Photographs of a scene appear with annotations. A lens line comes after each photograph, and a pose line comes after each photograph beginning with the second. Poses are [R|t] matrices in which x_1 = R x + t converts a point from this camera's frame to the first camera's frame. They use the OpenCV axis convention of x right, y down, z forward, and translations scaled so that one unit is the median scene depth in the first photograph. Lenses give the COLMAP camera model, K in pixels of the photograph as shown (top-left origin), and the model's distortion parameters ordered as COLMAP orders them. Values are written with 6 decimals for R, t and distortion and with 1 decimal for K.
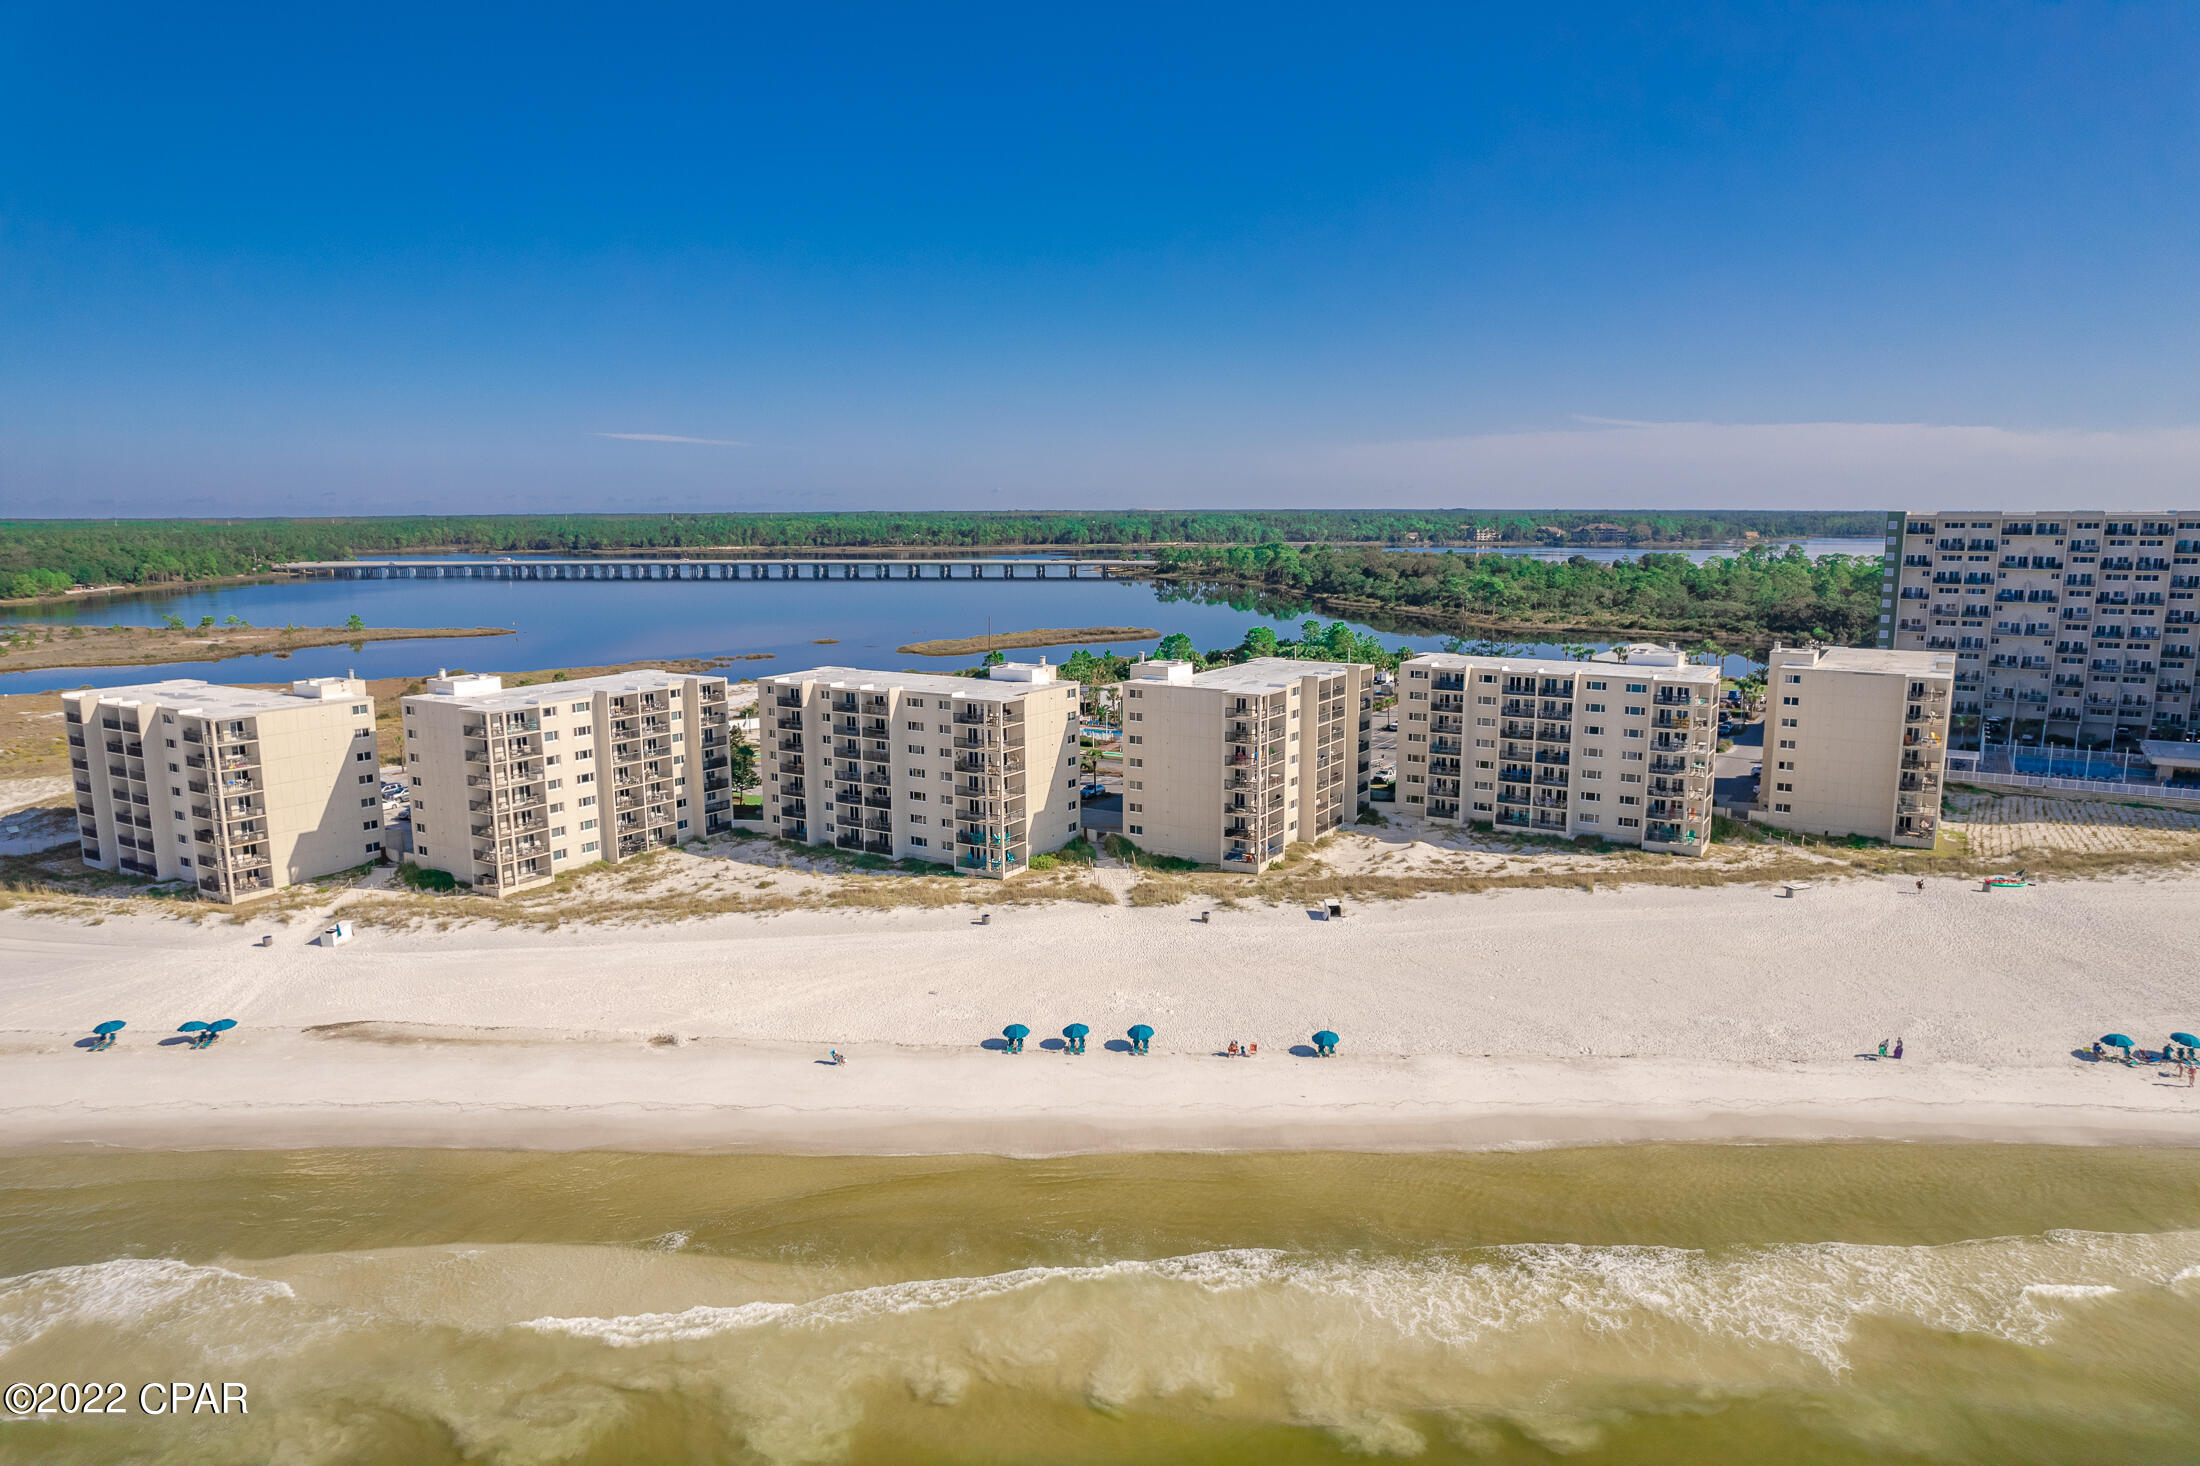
lens RADIAL K [[1410.5, 0, 1104.5], [0, 1410.5, 751.3], [0, 0, 1]] dist [-0.093798, 0.094206]
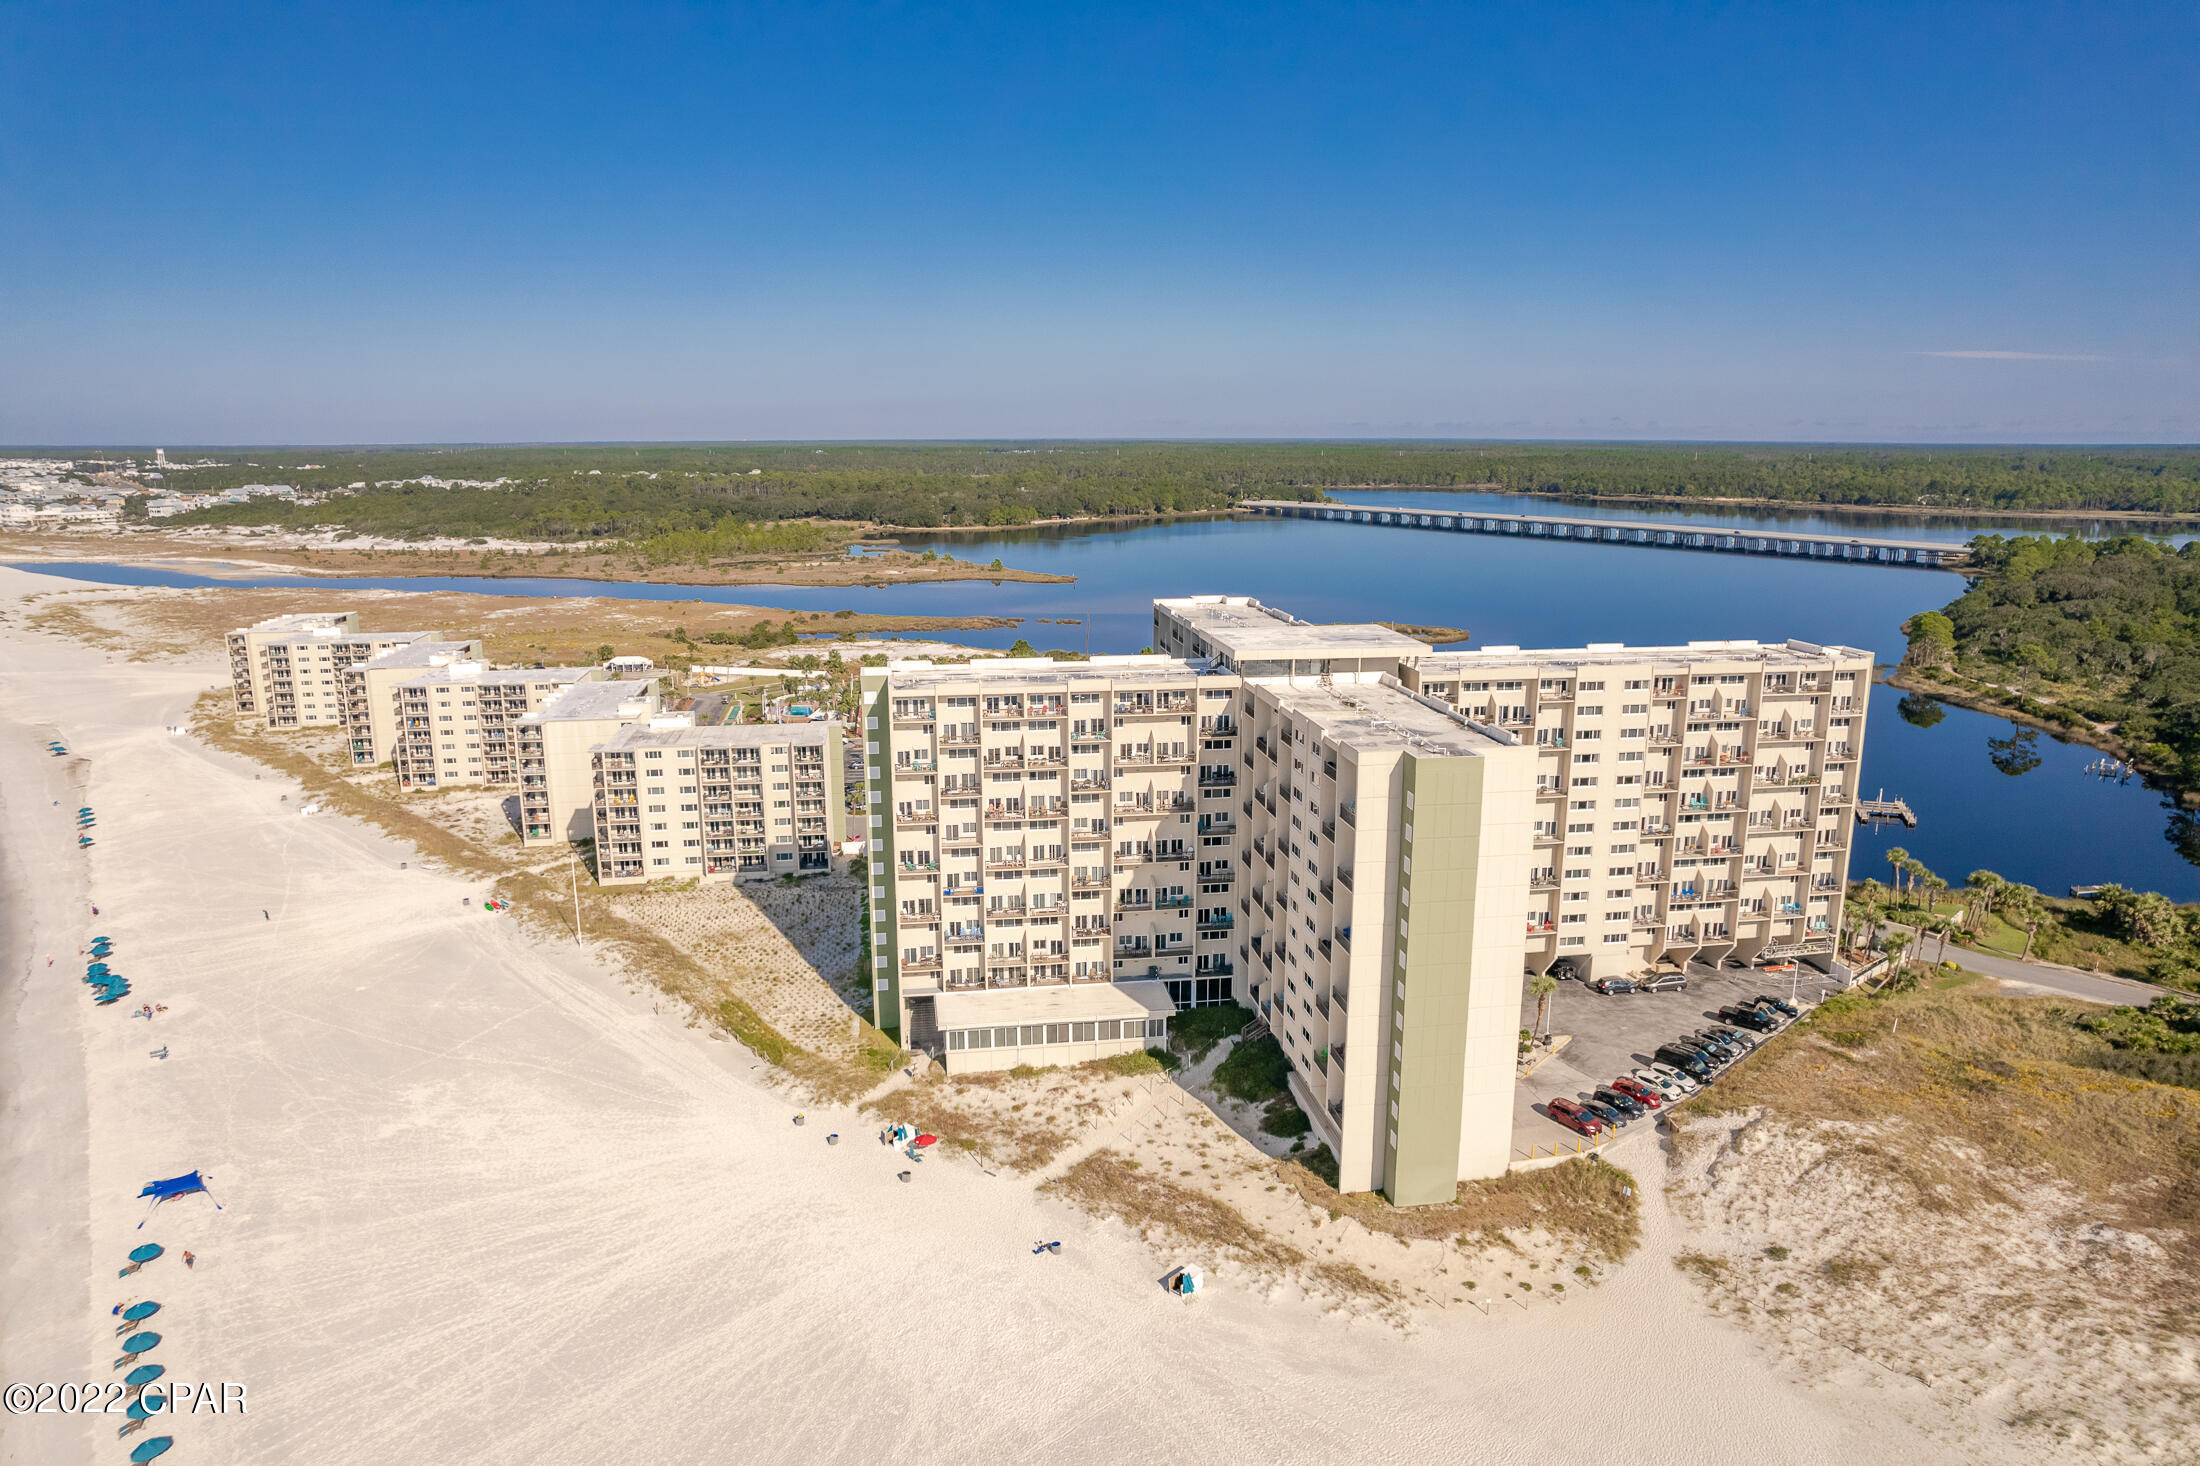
lens RADIAL K [[1410.5, 0, 1104.5], [0, 1410.5, 751.3], [0, 0, 1]] dist [-0.093798, 0.094206]
pose [[0.642708, 0.169456, -0.747135, 1.912444], [-0.129164, 0.985238, 0.112349, -0.261169], [0.755145, 0.024295, 0.655108, 0.556083]]
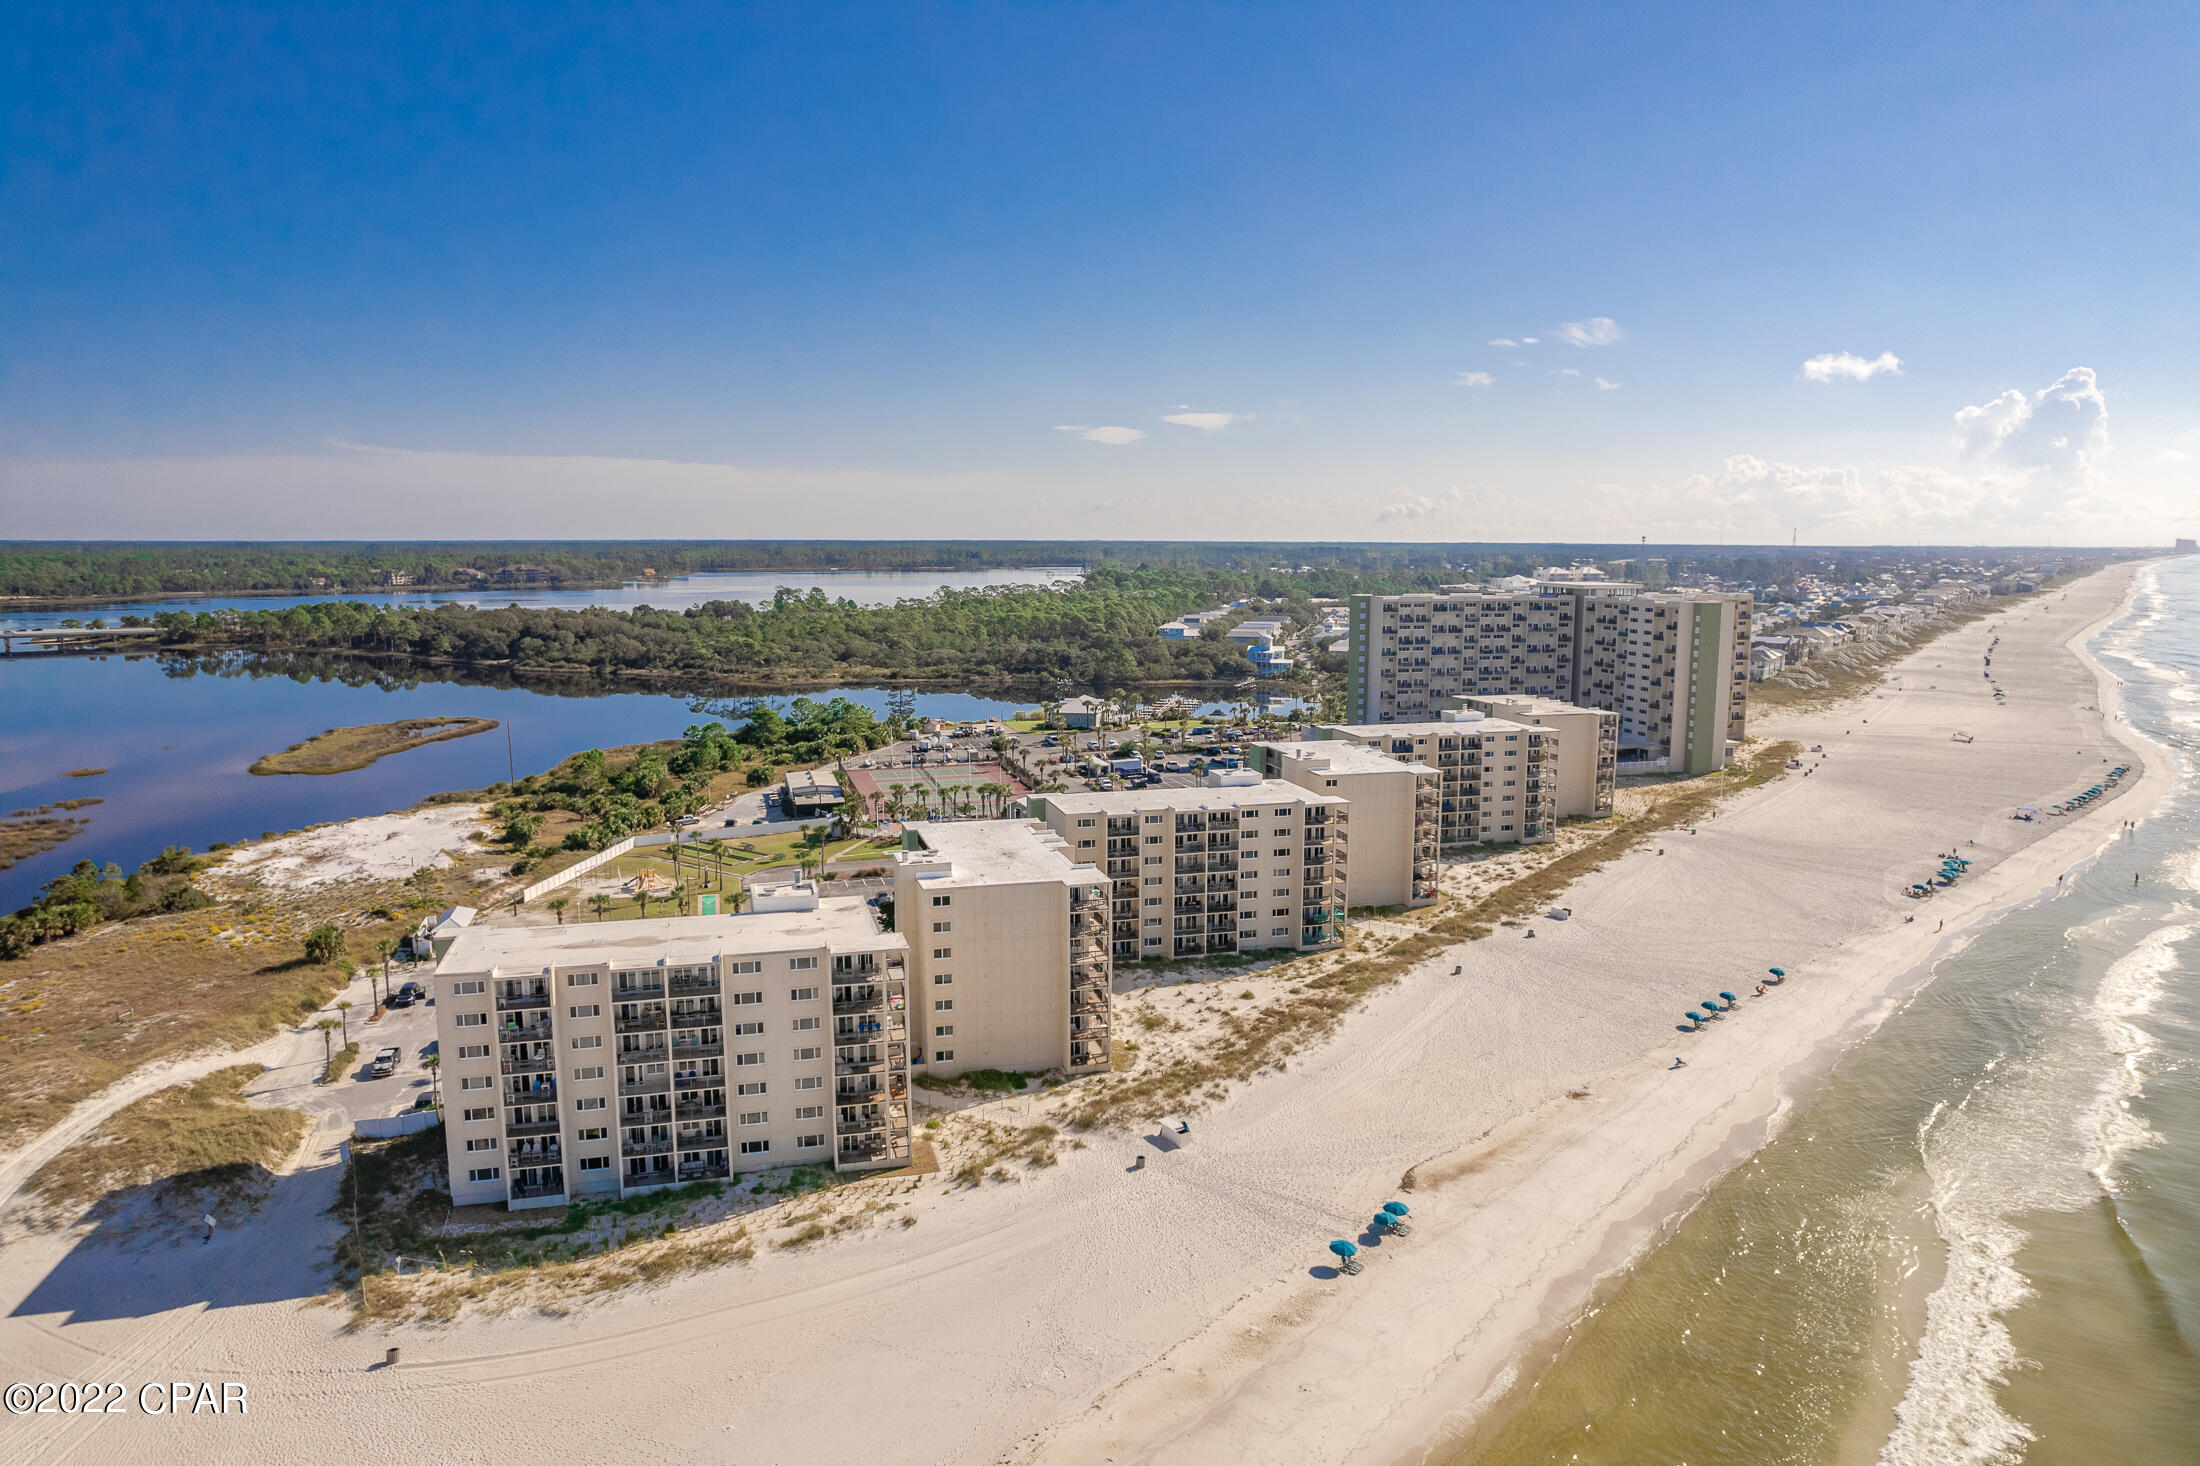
lens RADIAL K [[1410.5, 0, 1104.5], [0, 1410.5, 751.3], [0, 0, 1]] dist [-0.093798, 0.094206]
pose [[0.677264, -0.103469, 0.728428, -1.072937], [0.118403, 0.992485, 0.030890, -0.137418], [-0.726151, 0.065327, 0.684425, 0.309775]]
